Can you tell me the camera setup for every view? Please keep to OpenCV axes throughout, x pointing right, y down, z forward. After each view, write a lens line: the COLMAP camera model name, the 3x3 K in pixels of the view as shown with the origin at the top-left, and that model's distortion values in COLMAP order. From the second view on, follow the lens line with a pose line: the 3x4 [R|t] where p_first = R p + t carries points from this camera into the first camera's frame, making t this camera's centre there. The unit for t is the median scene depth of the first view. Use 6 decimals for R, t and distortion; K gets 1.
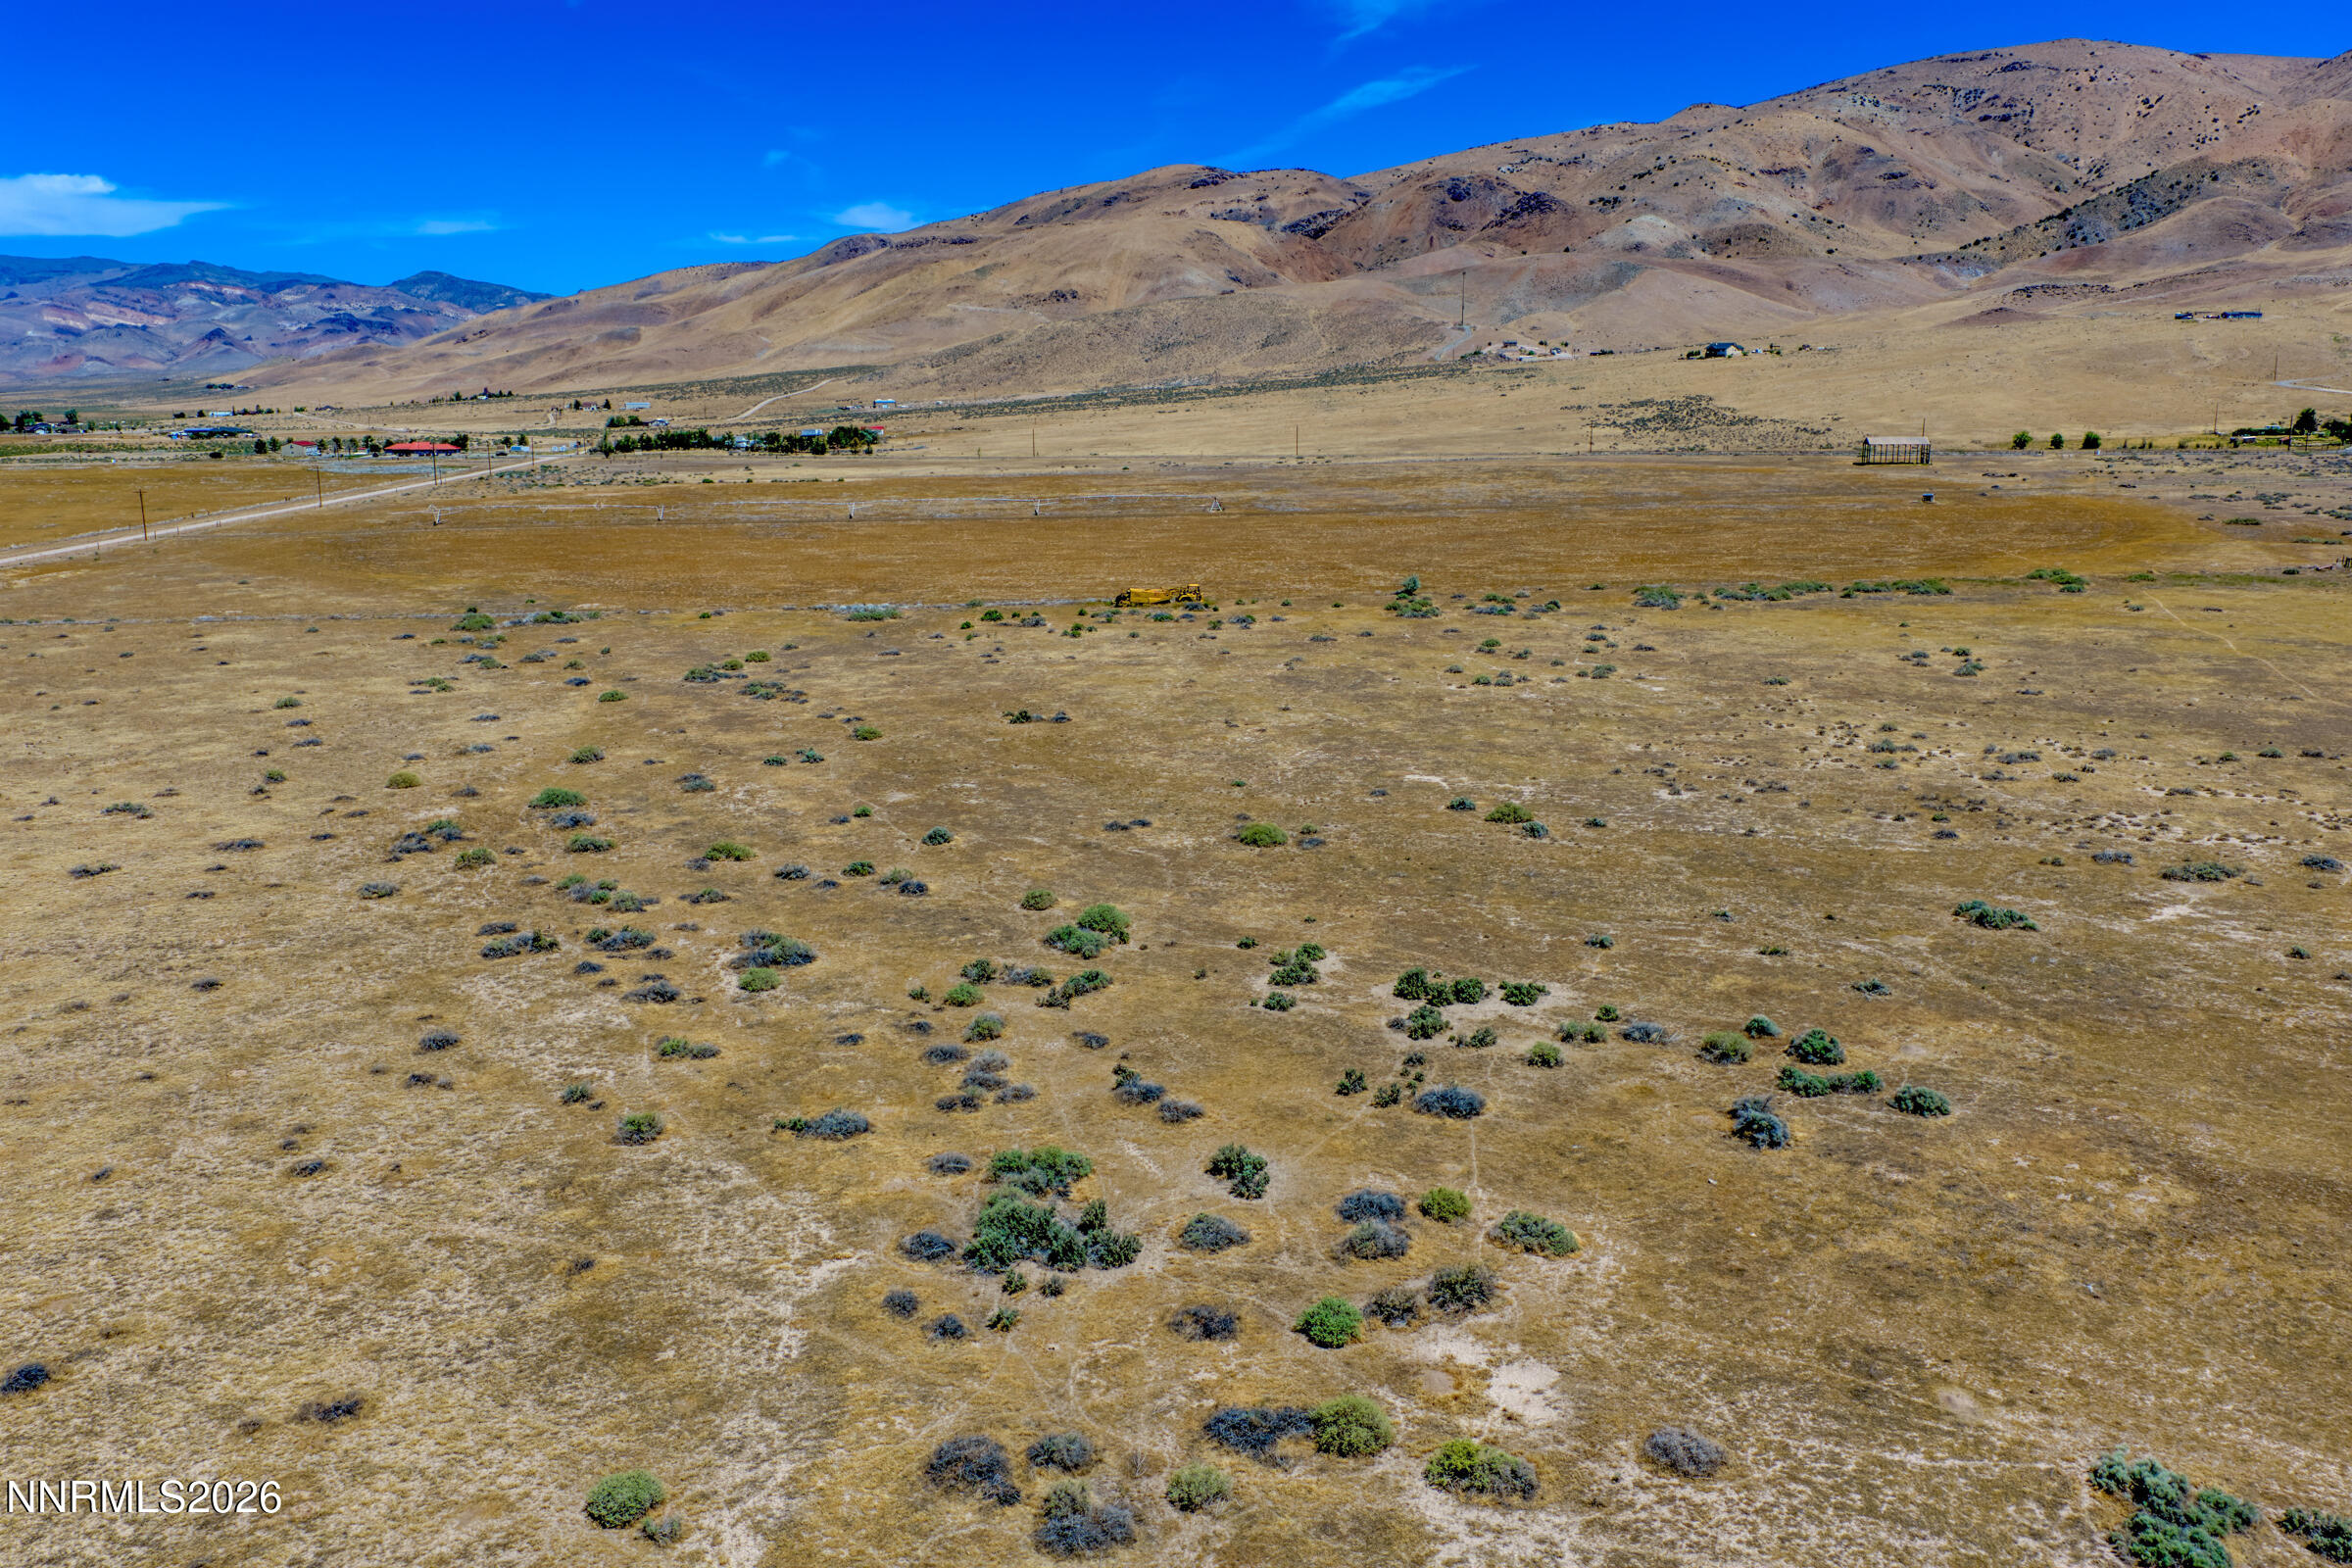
lens RADIAL K [[1925.6, 0, 1181.5], [0, 1925.6, 780.6], [0, 0, 1]] dist [0.024302, -0.025458]
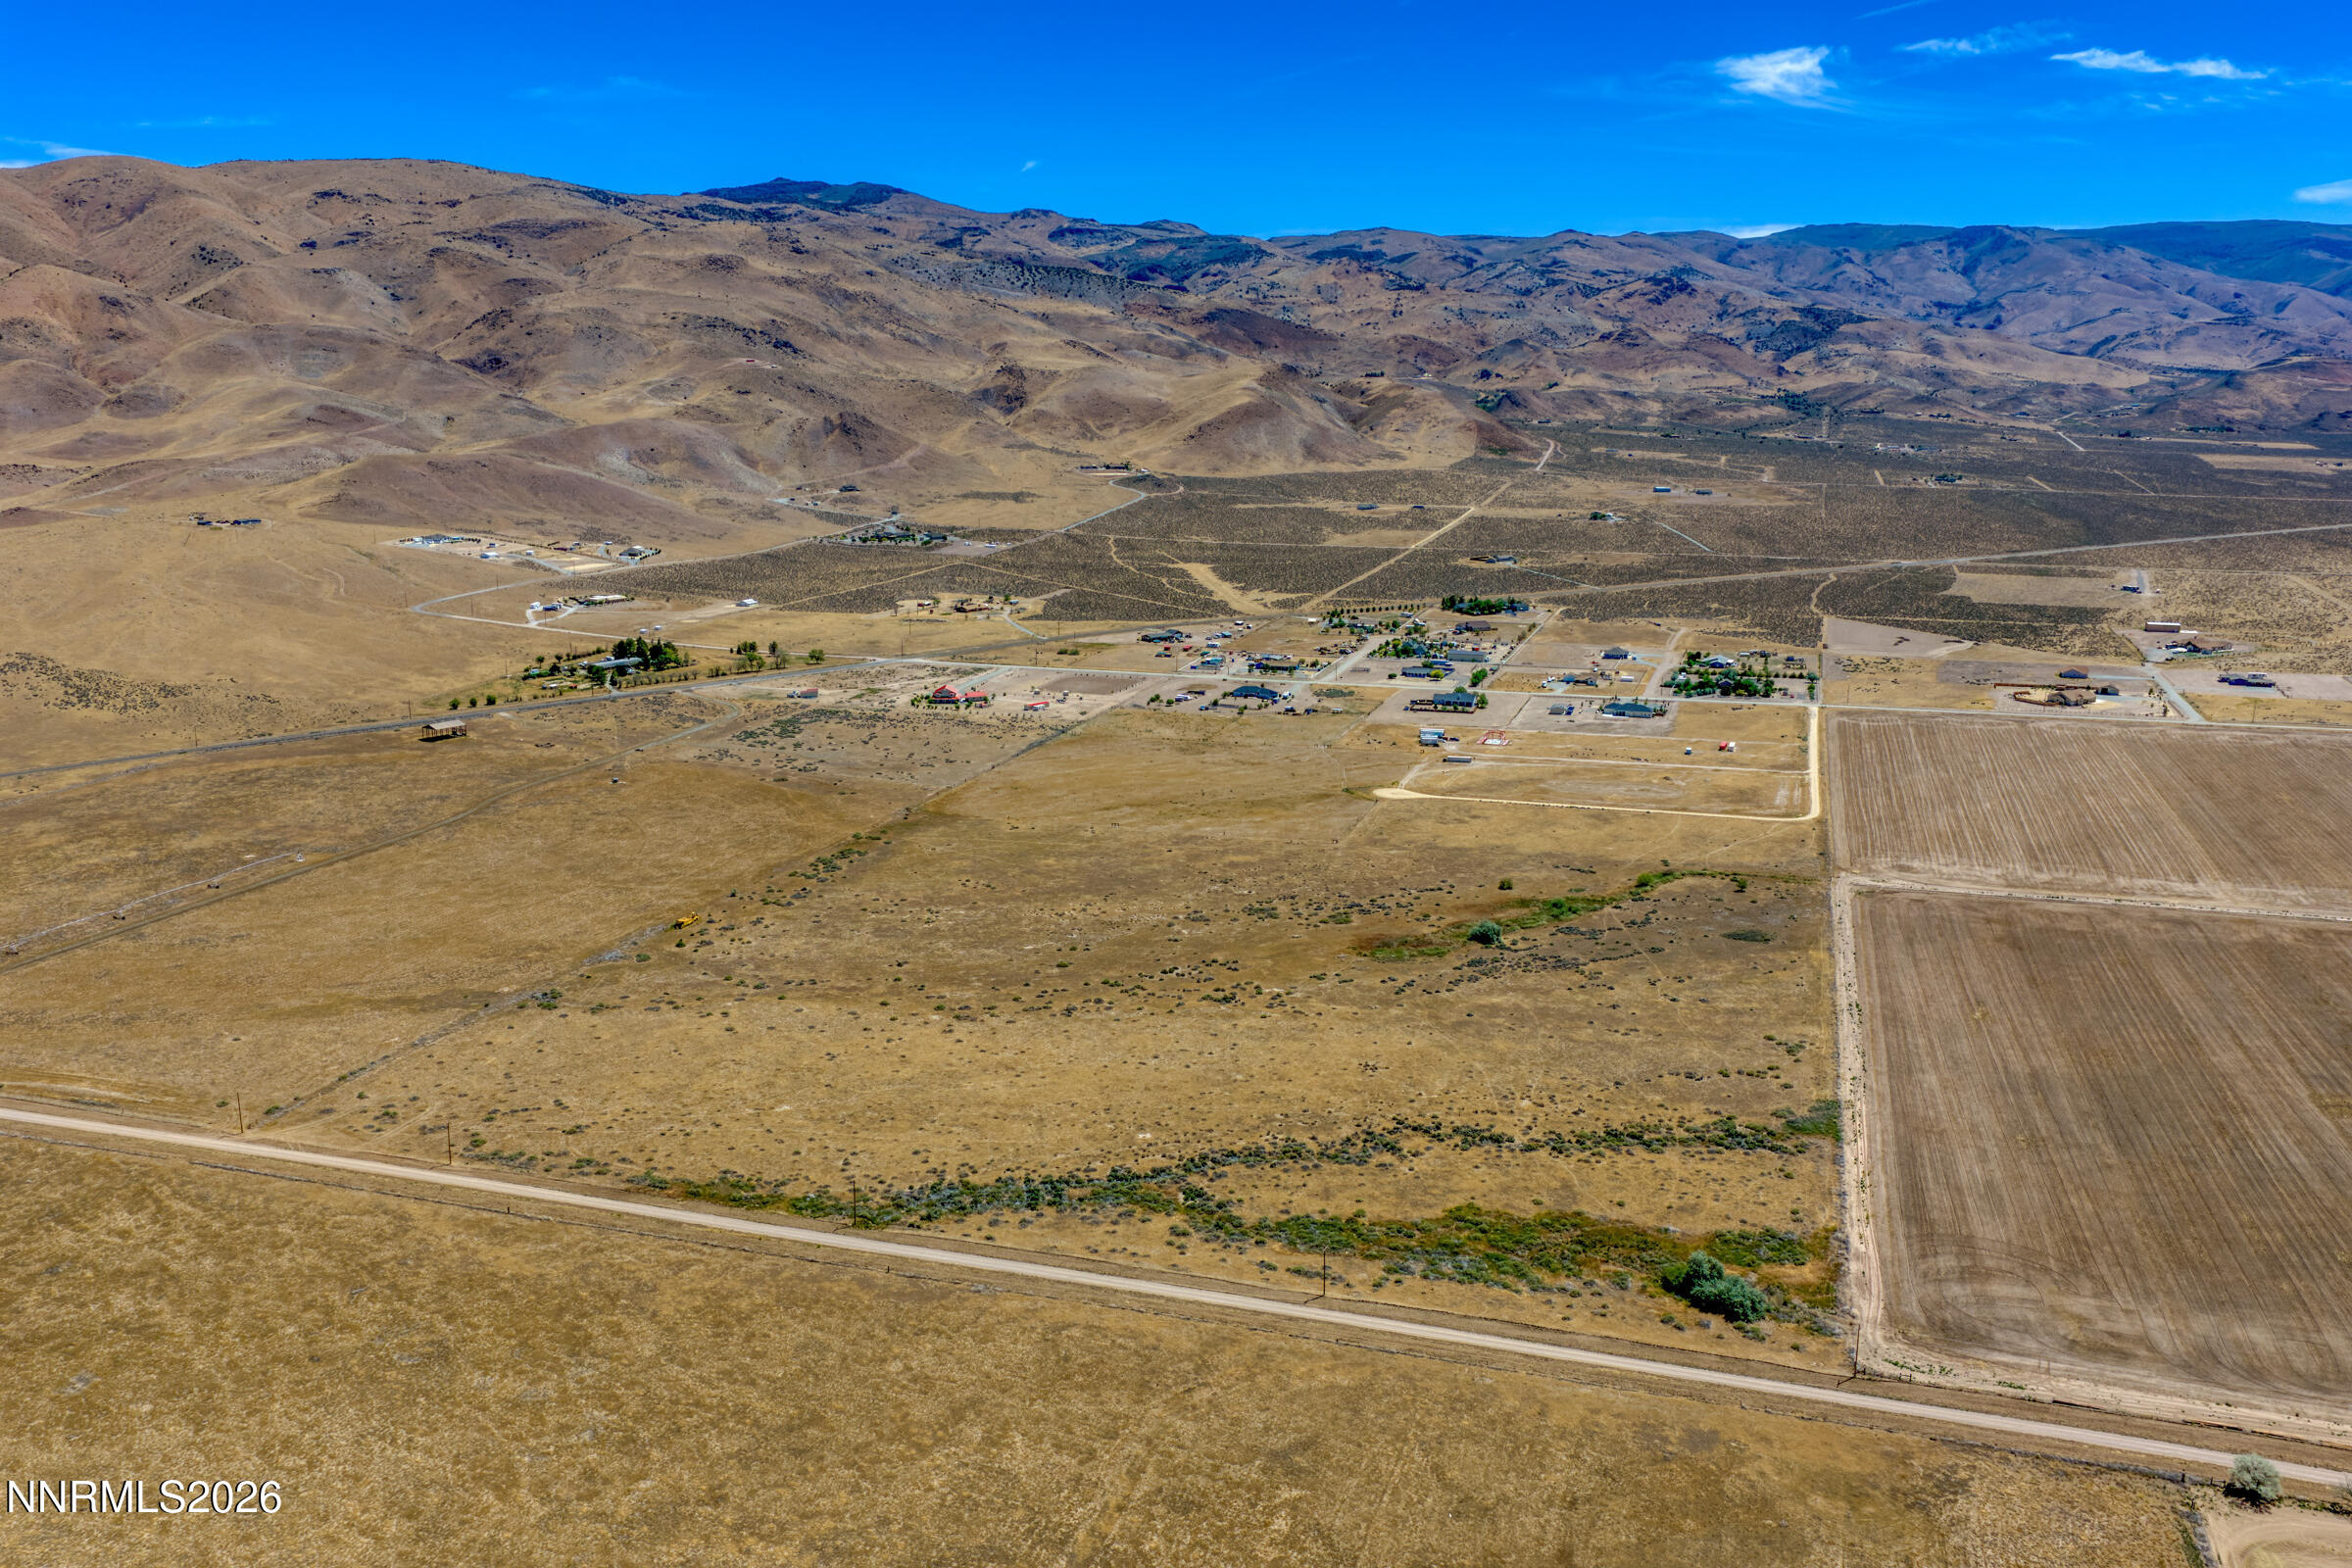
lens RADIAL K [[1907.7, 0, 1183.1], [0, 1907.7, 818.0], [0, 0, 1]] dist [0.057707, -0.096843]
pose [[0.408943, -0.196049, 0.891252, -0.242662], [0.182745, 0.974461, 0.130502, -0.054203], [-0.894075, 0.109504, 0.434326, -0.083149]]
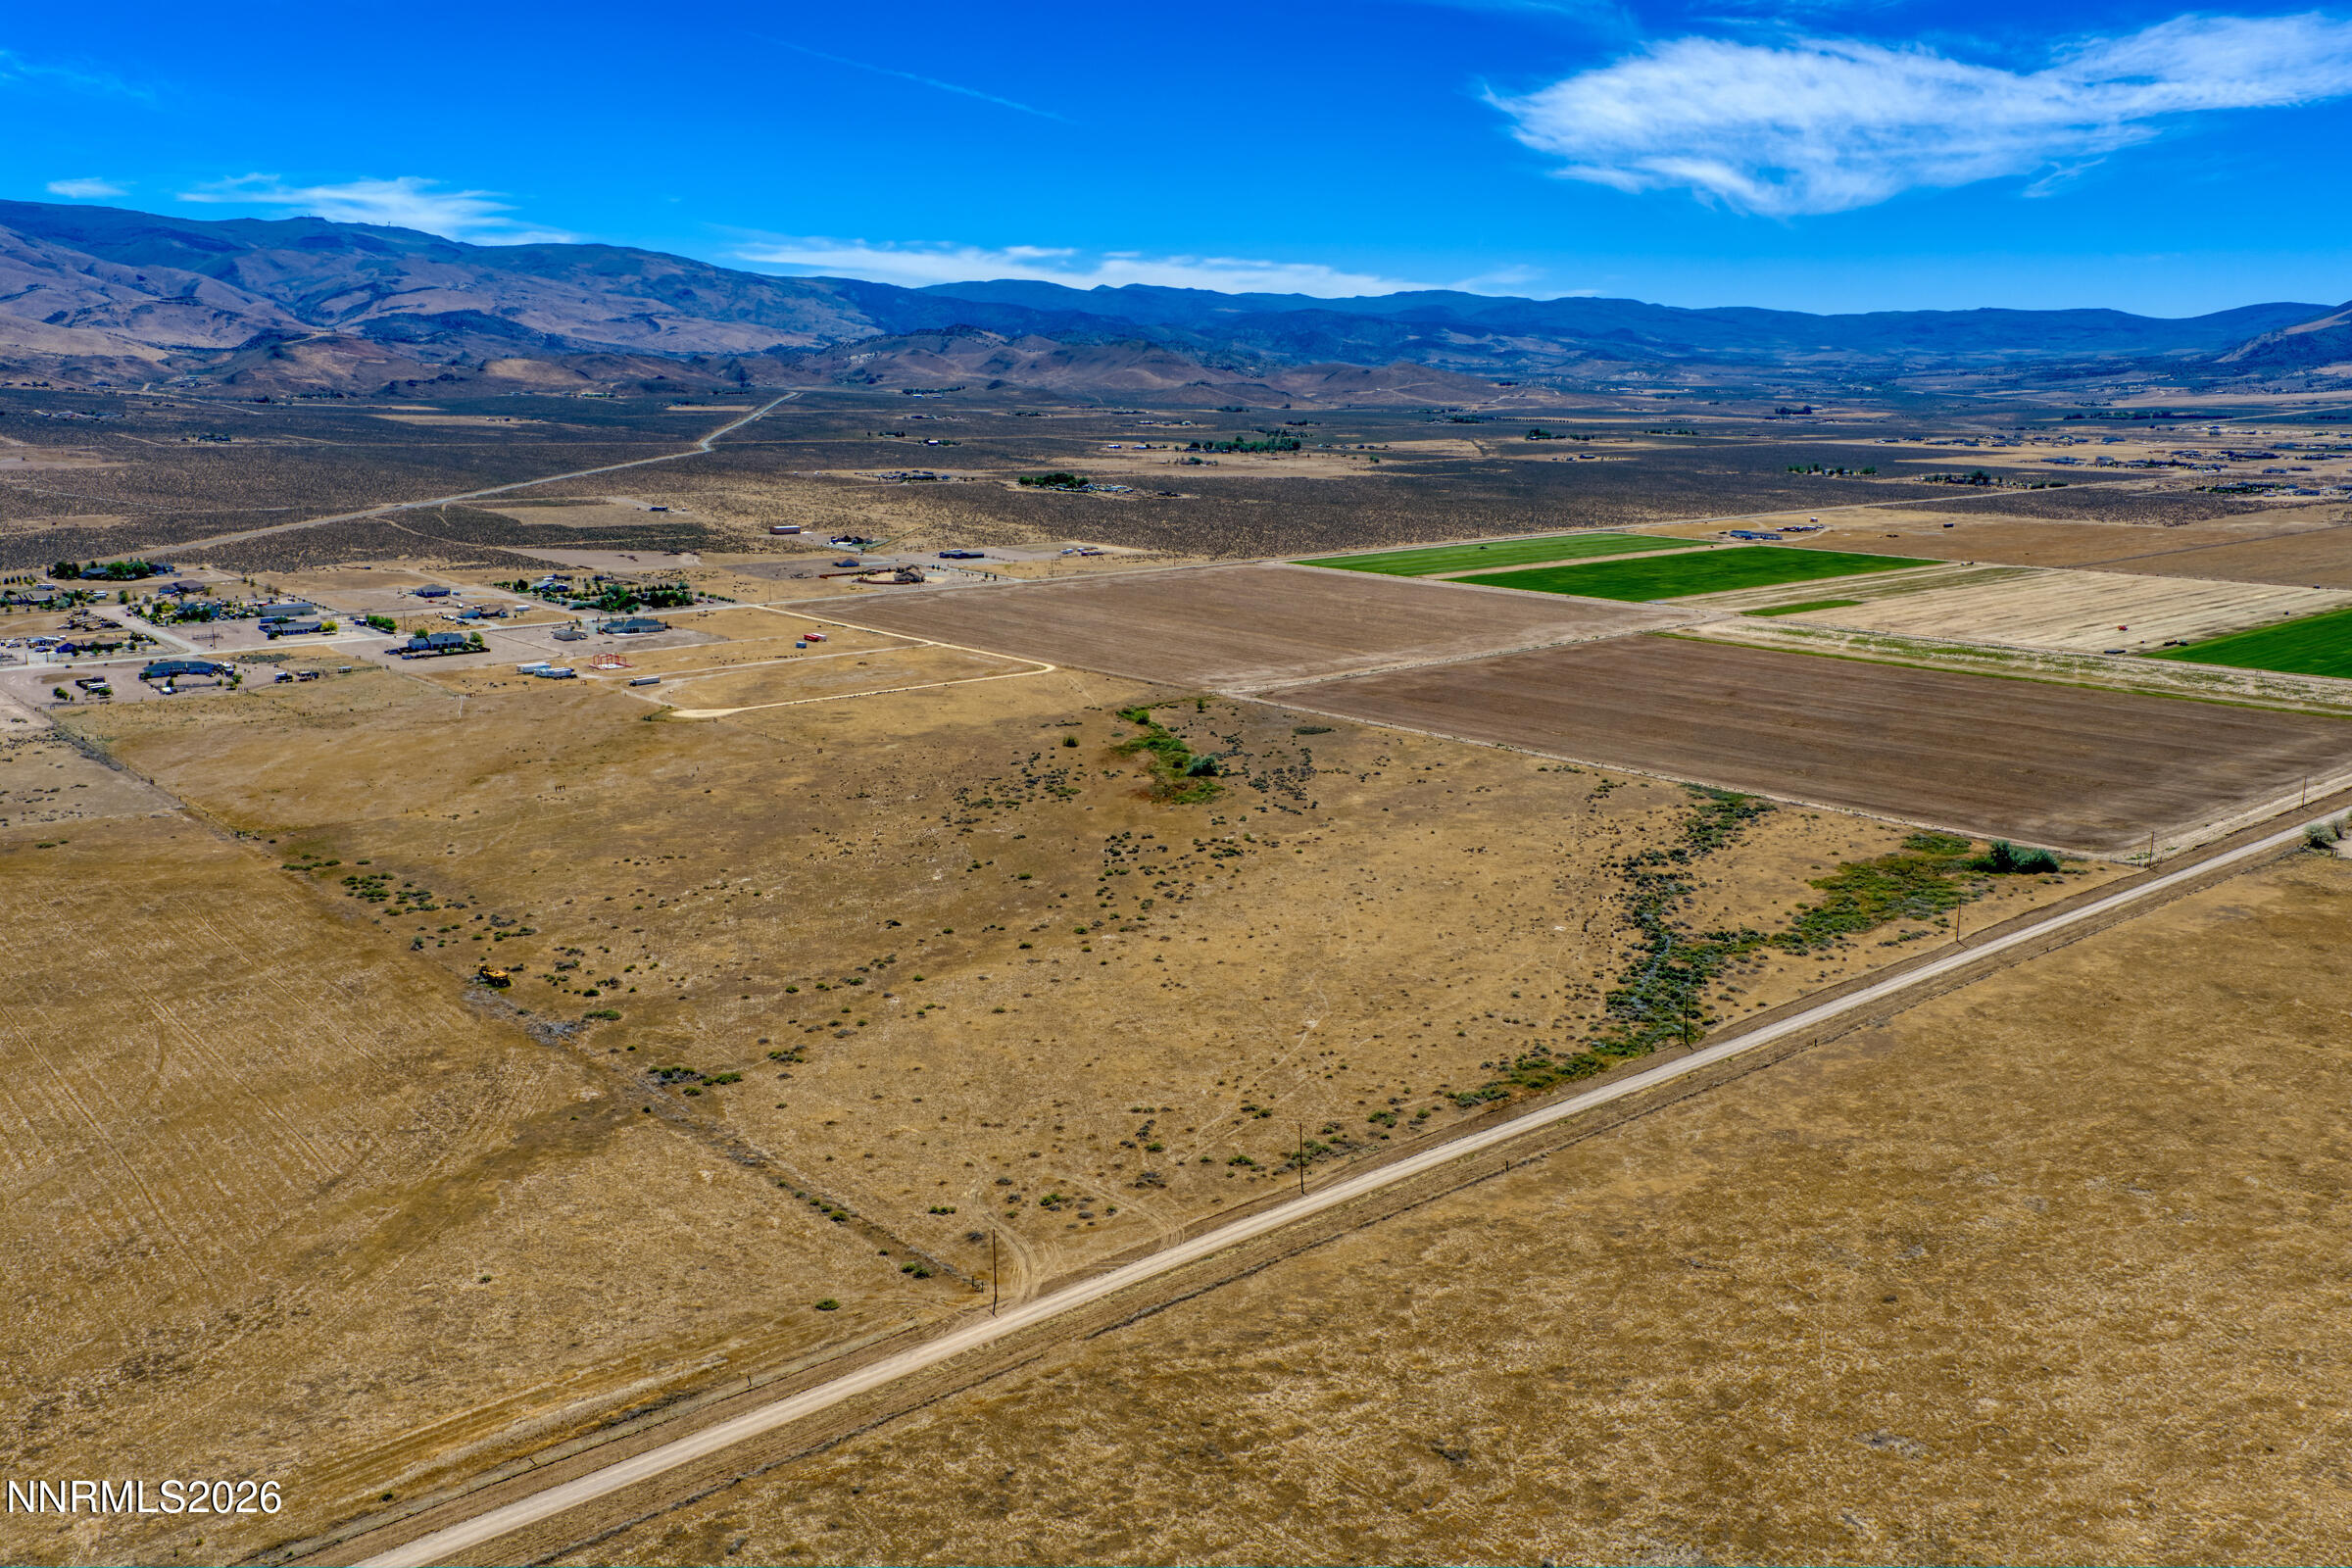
lens RADIAL K [[1908.7, 0, 1181.8], [0, 1908.7, 812.0], [0, 0, 1]] dist [0.050237, -0.075830]
pose [[-0.568564, -0.174928, 0.803826, -0.202477], [0.174351, 0.929308, 0.325558, -0.081398], [-0.803951, 0.325248, -0.497872, 0.162947]]
